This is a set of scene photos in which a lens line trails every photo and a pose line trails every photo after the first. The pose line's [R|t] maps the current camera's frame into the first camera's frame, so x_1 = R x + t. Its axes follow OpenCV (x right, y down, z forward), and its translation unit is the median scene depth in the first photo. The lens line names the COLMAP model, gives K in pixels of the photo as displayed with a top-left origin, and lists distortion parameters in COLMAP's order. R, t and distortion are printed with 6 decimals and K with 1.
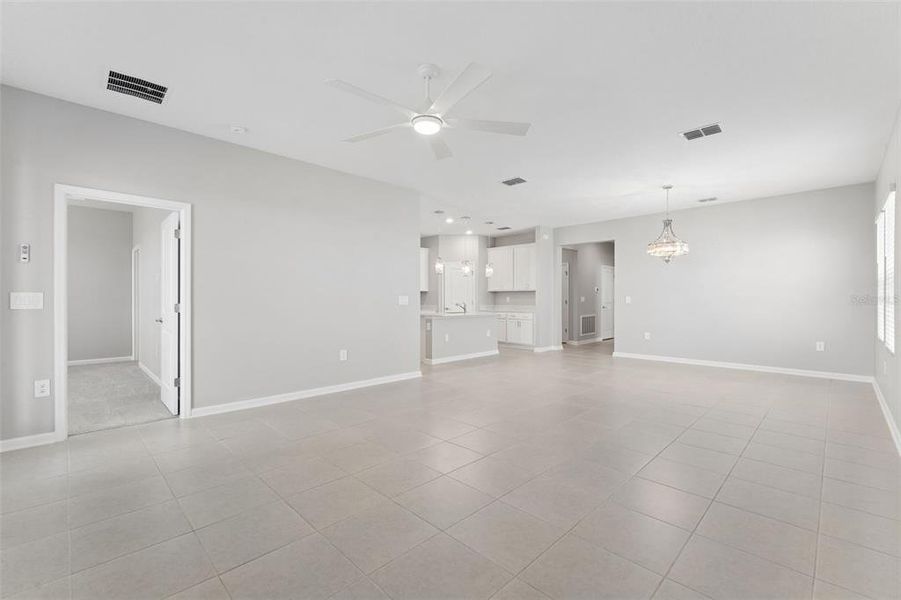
lens RADIAL K [[378.5, 0, 447.0], [0, 378.5, 300.7], [0, 0, 1]] dist [0.001256, -0.000850]
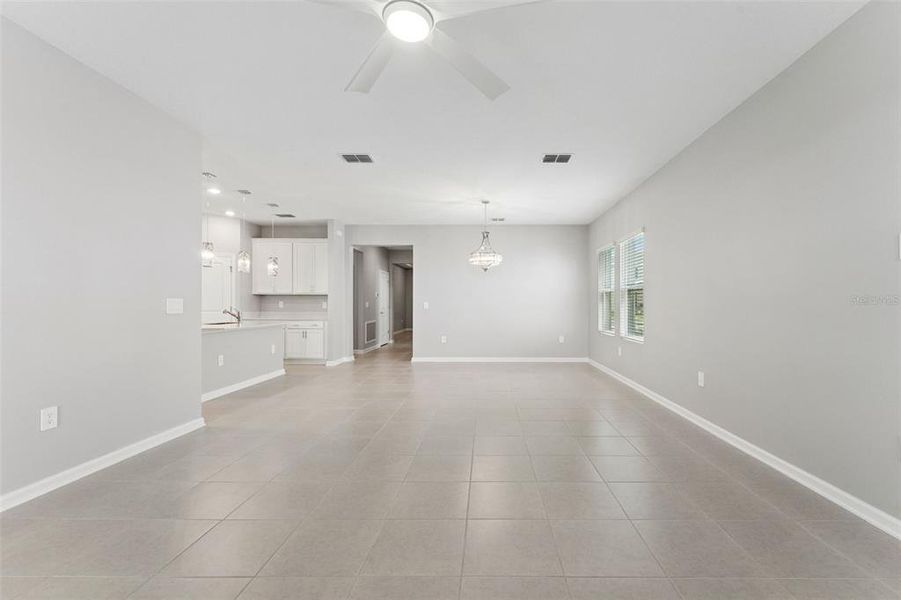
lens RADIAL K [[378.5, 0, 452.5], [0, 378.5, 303.8], [0, 0, 1]] dist [0.001256, -0.000850]
pose [[0.712316, 0.003690, 0.701849, -0.162017], [0.000598, 0.999983, -0.005865, -0.000313], [-0.701858, 0.004598, 0.712302, 0.190593]]
